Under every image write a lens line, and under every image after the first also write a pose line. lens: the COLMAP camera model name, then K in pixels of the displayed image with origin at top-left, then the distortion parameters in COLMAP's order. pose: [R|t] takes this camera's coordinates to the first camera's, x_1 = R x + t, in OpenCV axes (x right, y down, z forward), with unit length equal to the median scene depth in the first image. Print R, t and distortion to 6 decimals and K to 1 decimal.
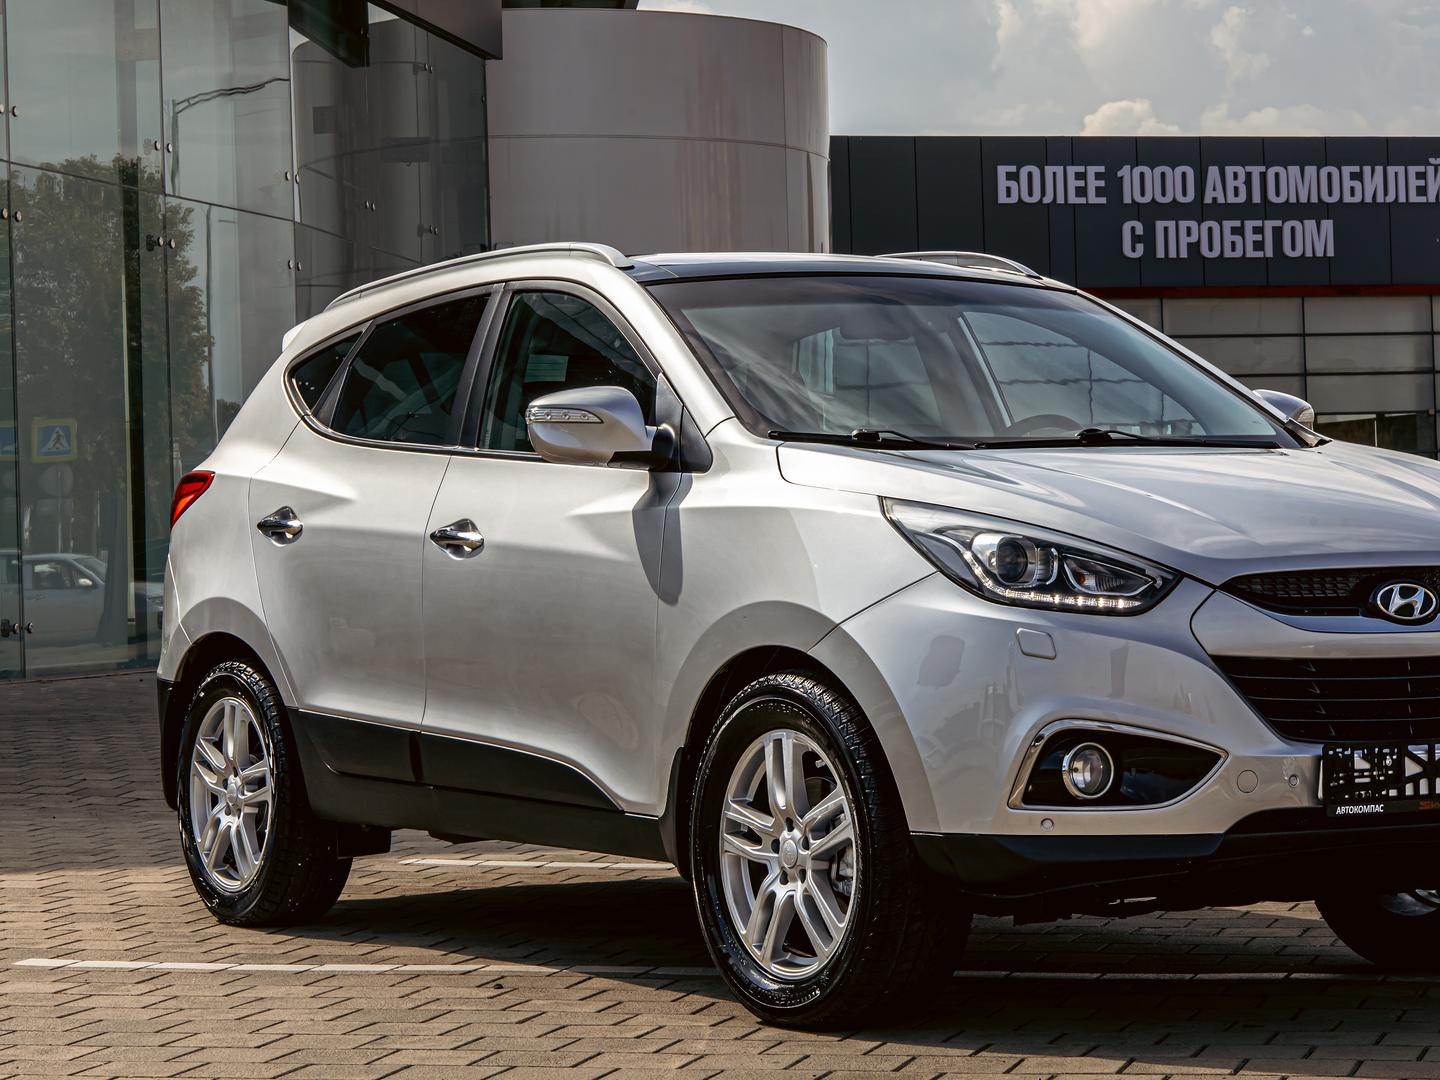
lens RADIAL K [[3782.6, 0, 720.0], [0, 3782.6, 540.0], [0, 0, 1]] dist [-0.125641, 0.647715]
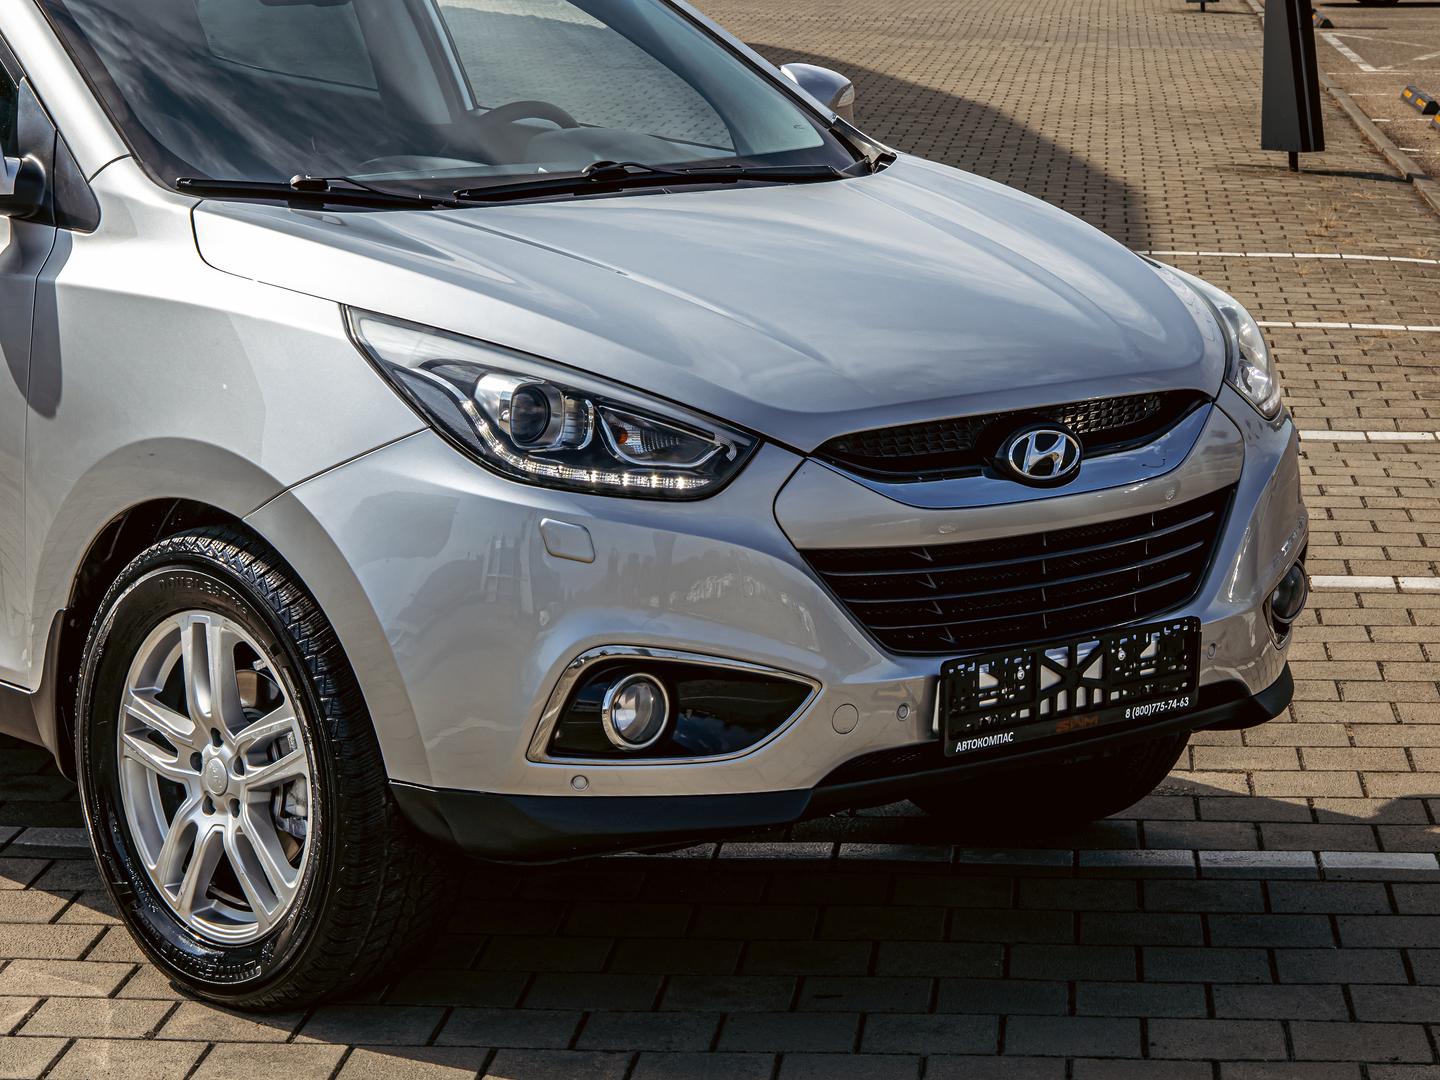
lens RADIAL K [[3802.3, 0, 720.0], [0, 3802.3, 540.0], [0, 0, 1]] dist [-0.093464, 0.208855]
pose [[0.982308, -0.012101, 0.186879, -0.023897], [-0.021646, 0.983885, 0.177487, -0.100146], [-0.186015, -0.178393, 0.966217, 0.273324]]
